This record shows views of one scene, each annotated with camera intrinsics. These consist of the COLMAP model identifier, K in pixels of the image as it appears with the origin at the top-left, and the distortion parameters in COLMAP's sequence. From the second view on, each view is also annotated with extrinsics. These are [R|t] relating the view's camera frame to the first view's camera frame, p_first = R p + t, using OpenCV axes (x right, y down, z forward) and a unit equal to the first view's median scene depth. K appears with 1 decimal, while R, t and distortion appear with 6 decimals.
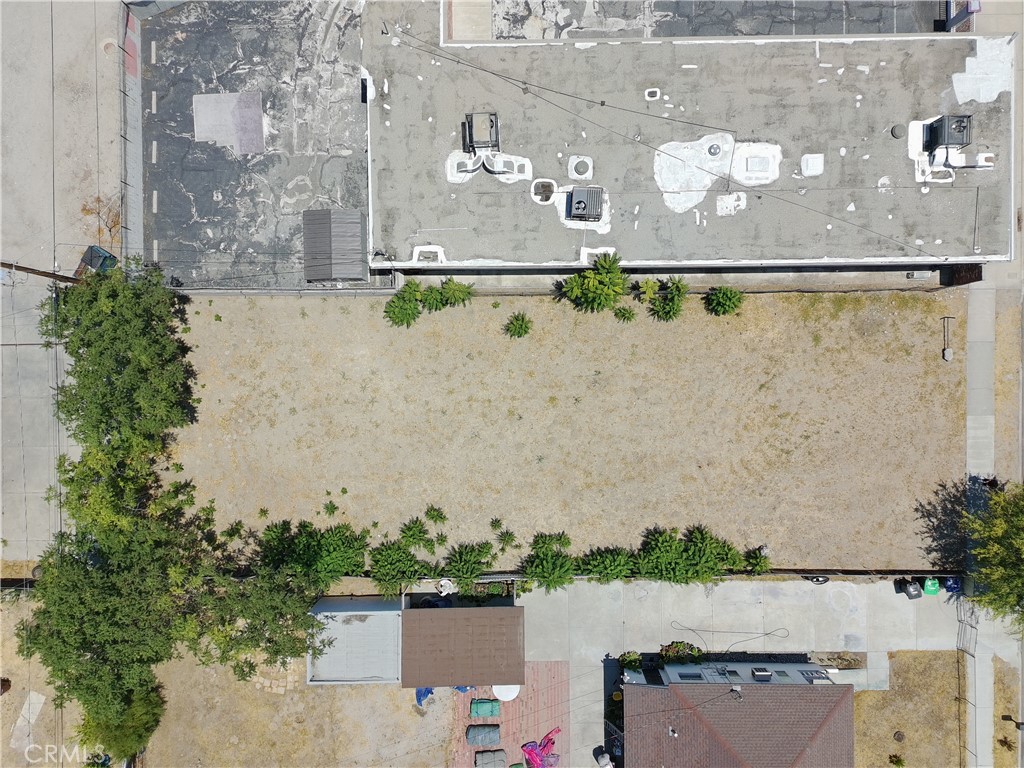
lens RADIAL K [[754.6, 0, 517.7], [0, 754.6, 390.6], [0, 0, 1]] dist [0.093923, -0.097309]
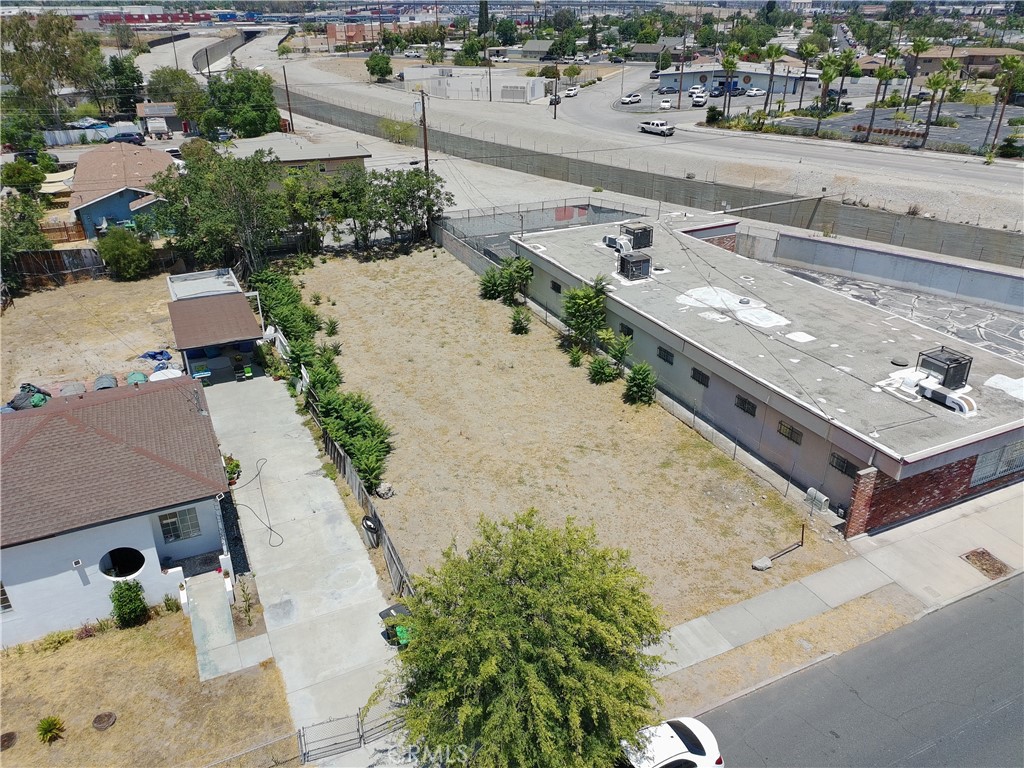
lens RADIAL K [[754.6, 0, 517.7], [0, 754.6, 390.6], [0, 0, 1]] dist [0.093923, -0.097309]
pose [[0.425370, 0.418548, -0.802420, 0.929529], [-0.904905, 0.182585, -0.384460, 0.361033], [-0.014406, 0.889652, 0.456412, 0.578117]]
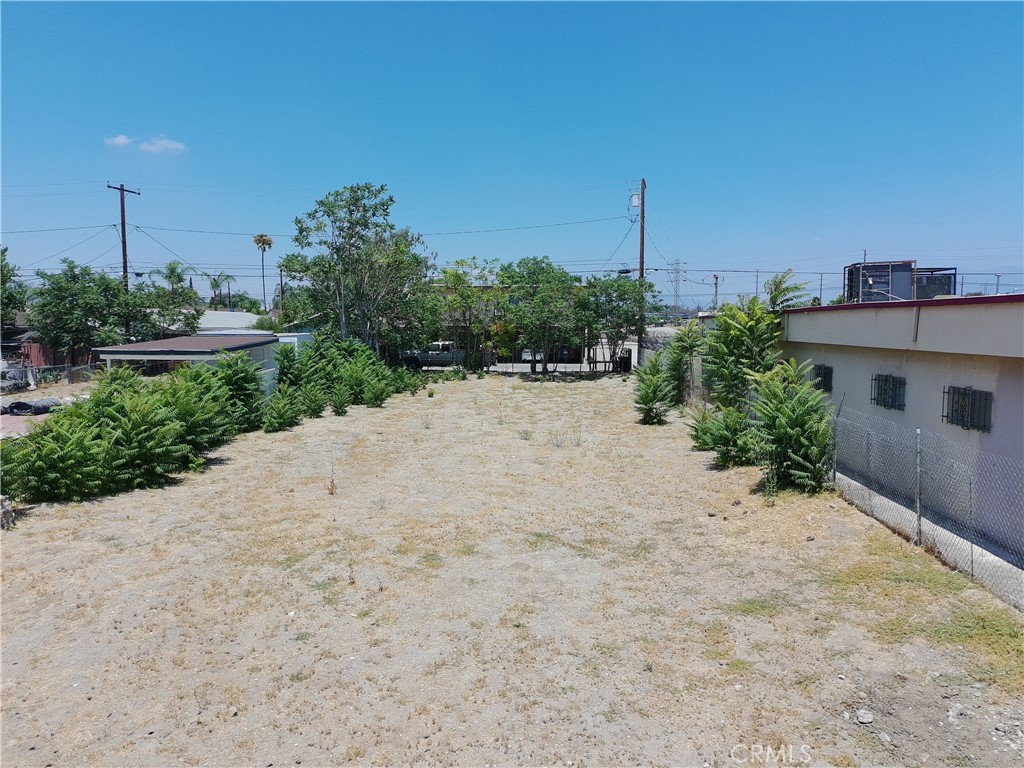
lens RADIAL K [[754.6, 0, 517.7], [0, 754.6, 390.6], [0, 0, 1]] dist [0.093923, -0.097309]
pose [[-0.055906, 0.102510, -0.993160, 0.609376], [-0.998380, -0.016277, 0.054520, -0.010926], [-0.010577, 0.994599, 0.103254, 0.921191]]
